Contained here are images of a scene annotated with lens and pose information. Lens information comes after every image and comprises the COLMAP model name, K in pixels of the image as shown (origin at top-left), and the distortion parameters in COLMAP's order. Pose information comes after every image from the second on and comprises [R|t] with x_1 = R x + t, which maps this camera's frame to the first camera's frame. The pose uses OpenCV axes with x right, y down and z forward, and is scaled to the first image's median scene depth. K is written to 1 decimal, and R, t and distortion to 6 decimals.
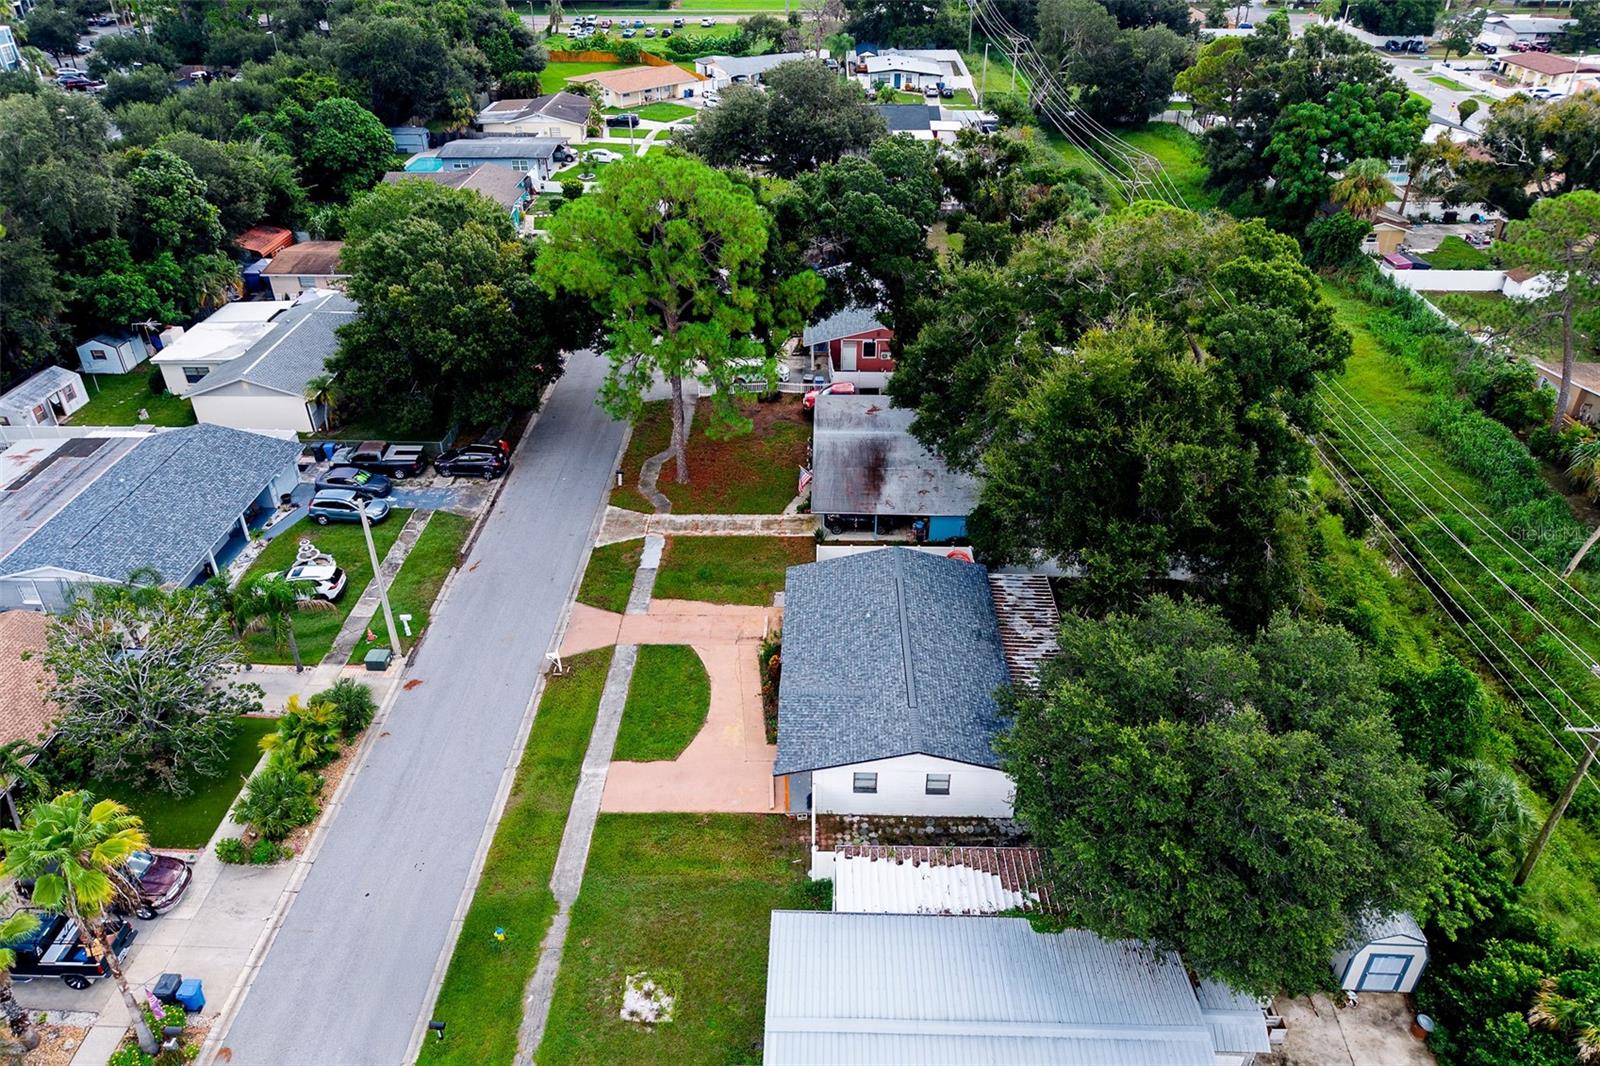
lens RADIAL K [[1086.6, 0, 803.3], [0, 1086.6, 505.1], [0, 0, 1]] dist [0.014761, -0.008656]
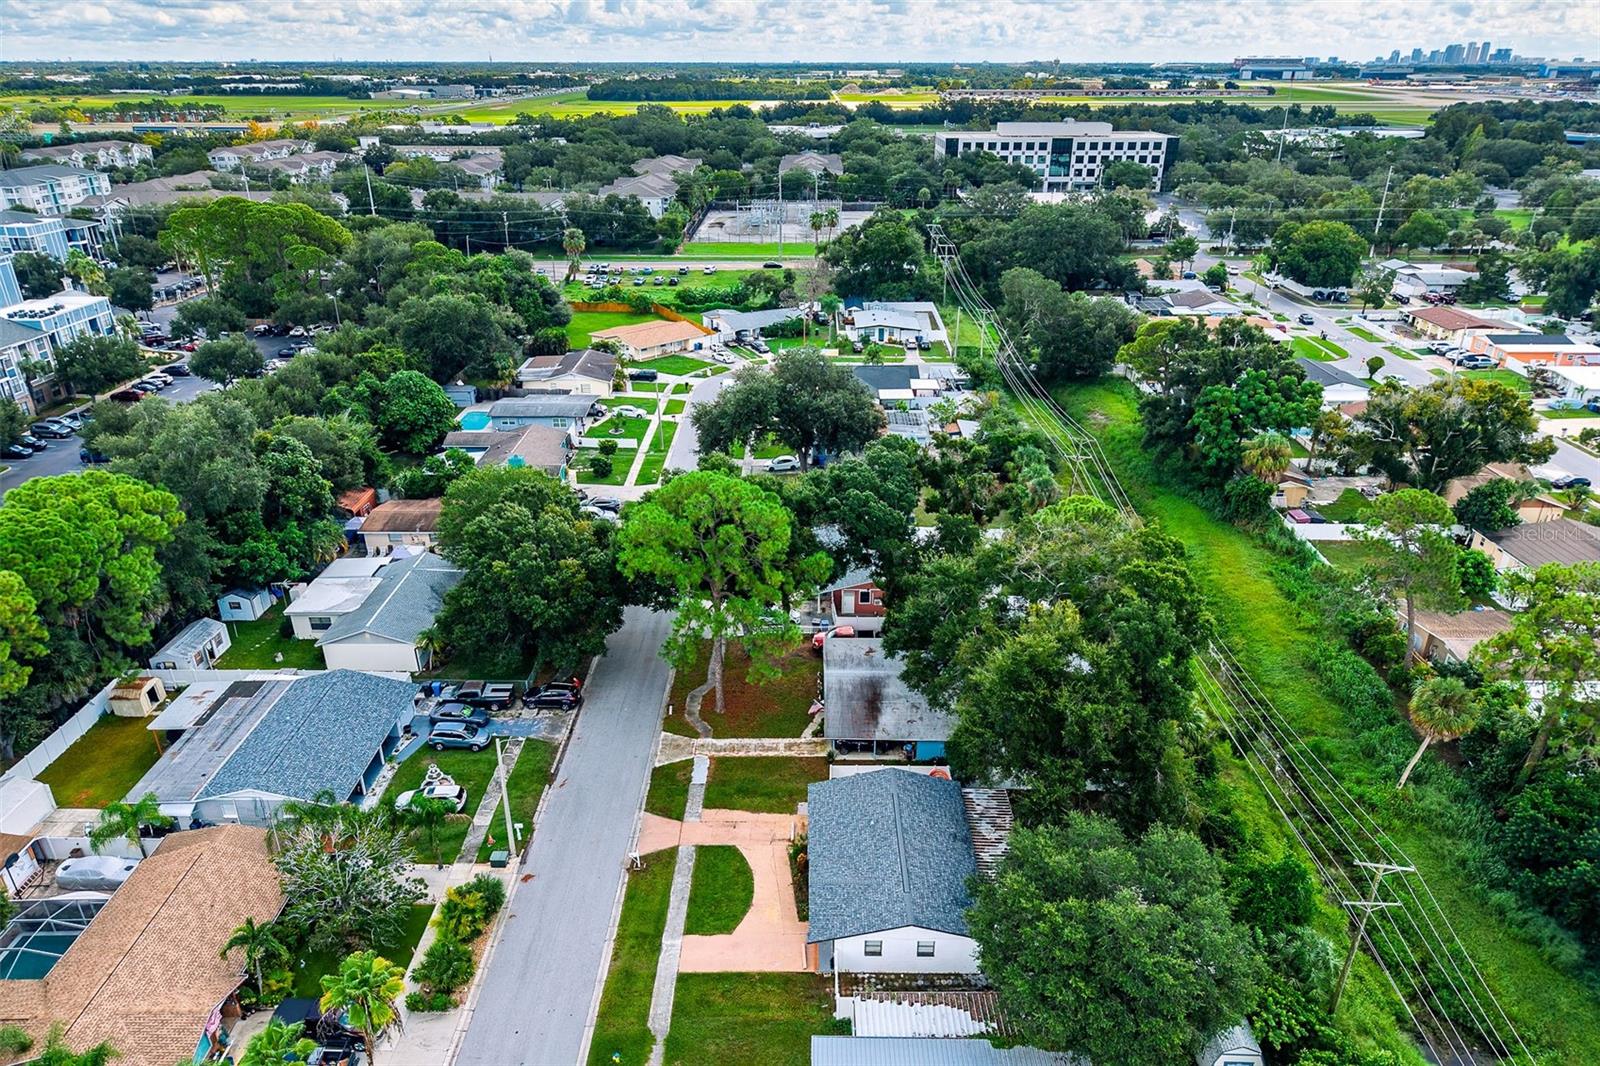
lens RADIAL K [[1079.9, 0, 803.8], [0, 1079.9, 602.0], [0, 0, 1]] dist [0.034447, -0.031947]
pose [[0.999881, -0.004087, 0.014901, -0.034355], [0.005309, 0.996541, -0.082931, -0.047444], [-0.014511, 0.083000, 0.996444, -0.280800]]
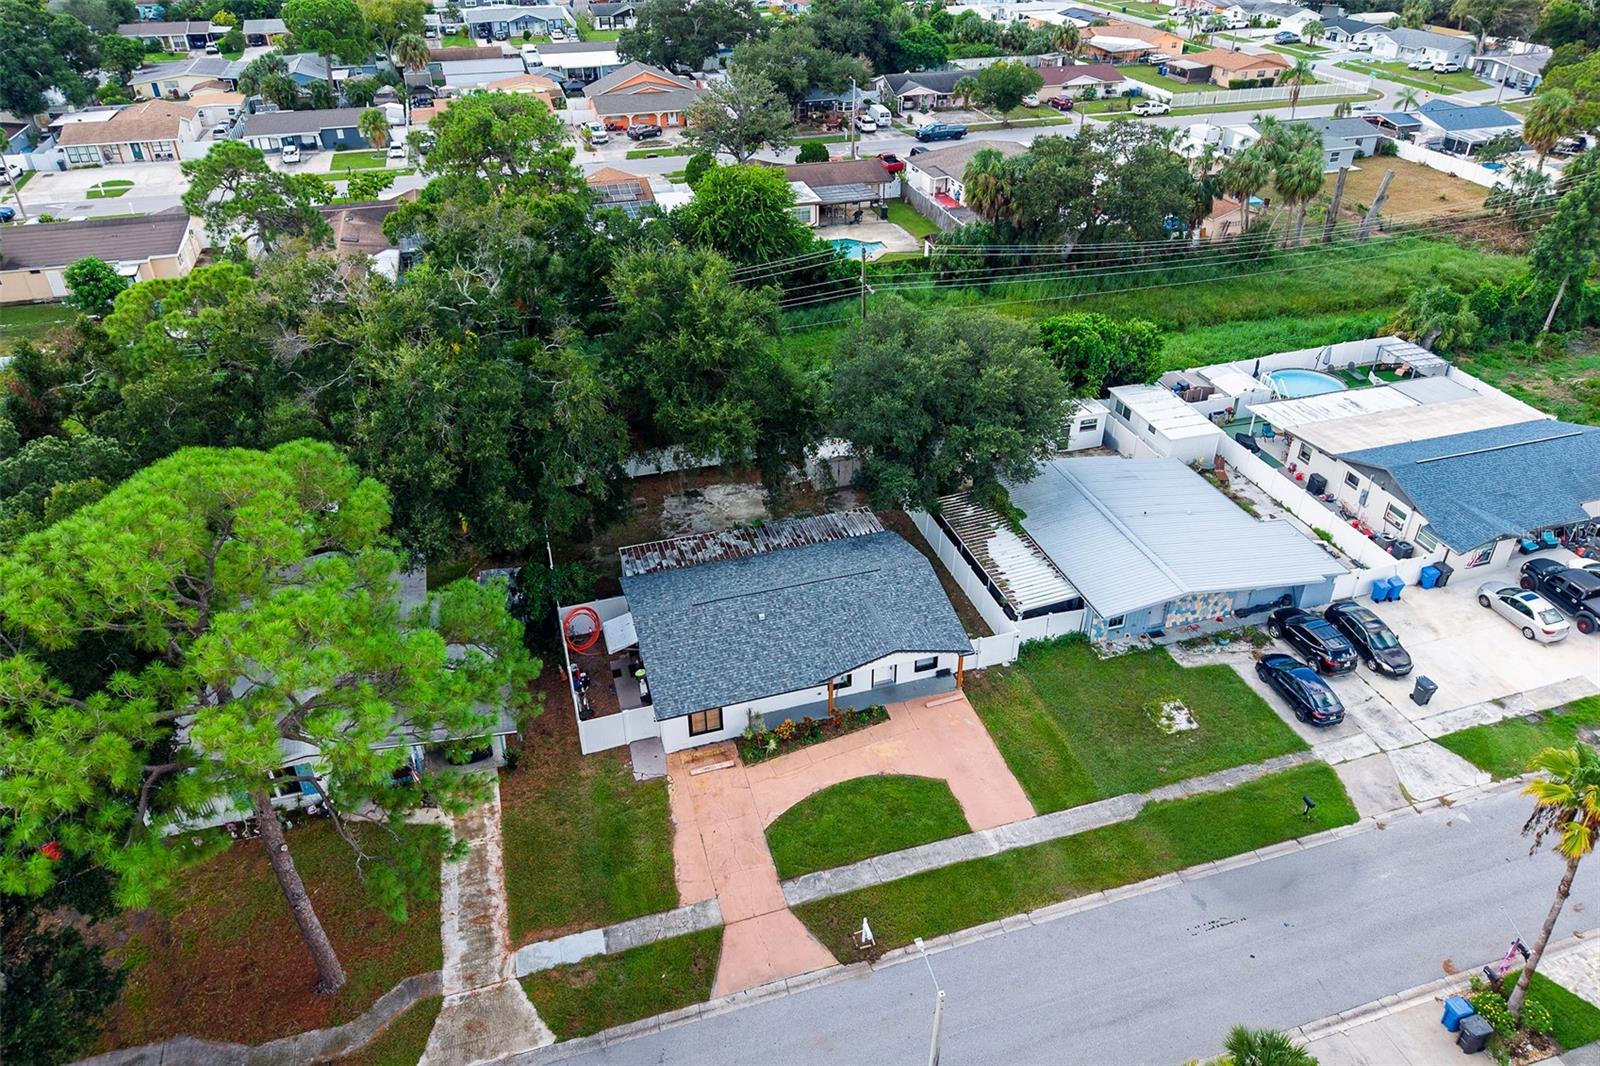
lens RADIAL K [[1086.6, 0, 803.3], [0, 1086.6, 505.1], [0, 0, 1]] dist [0.014761, -0.008656]
pose [[-0.317041, -0.498072, 0.807099, -0.548531], [0.493528, 0.640061, 0.588857, -0.412698], [-0.809886, 0.585018, 0.042887, 0.681818]]
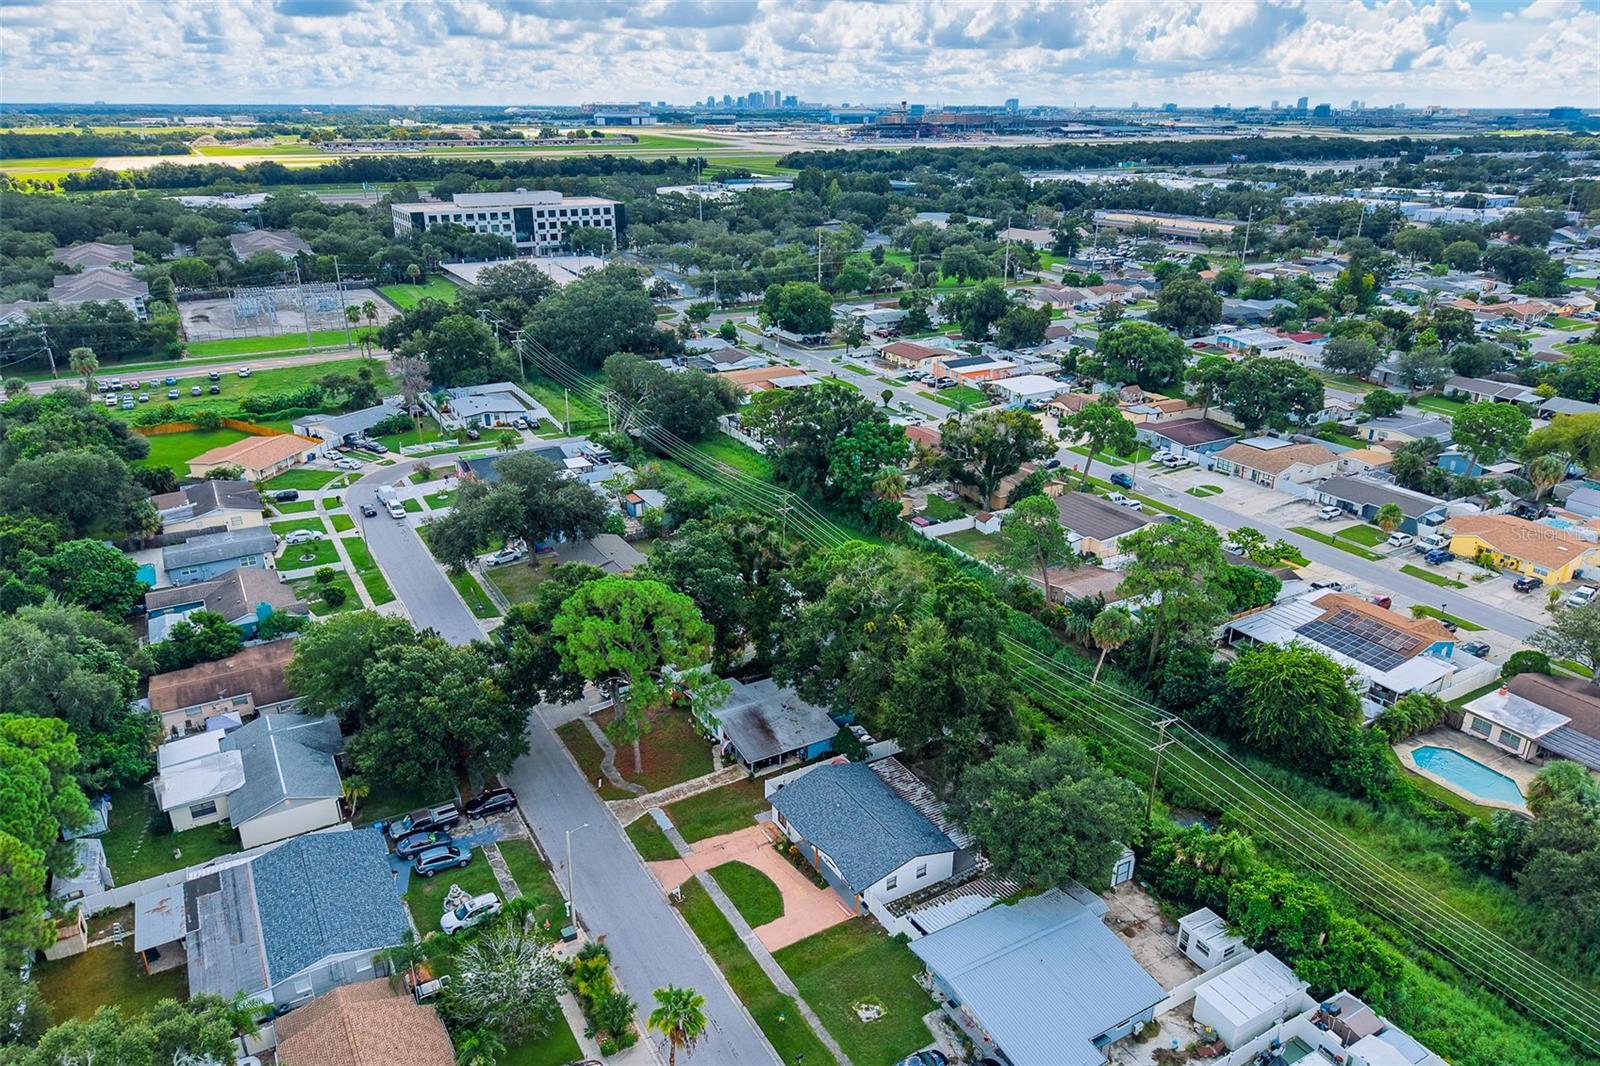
lens RADIAL K [[1079.5, 0, 808.1], [0, 1079.5, 541.9], [0, 0, 1]] dist [0.069596, -0.099307]
pose [[0.851232, -0.193408, 0.487851, -0.628223], [0.269473, 0.958785, -0.090083, -0.138475], [-0.450321, 0.208145, 0.868267, -0.532116]]
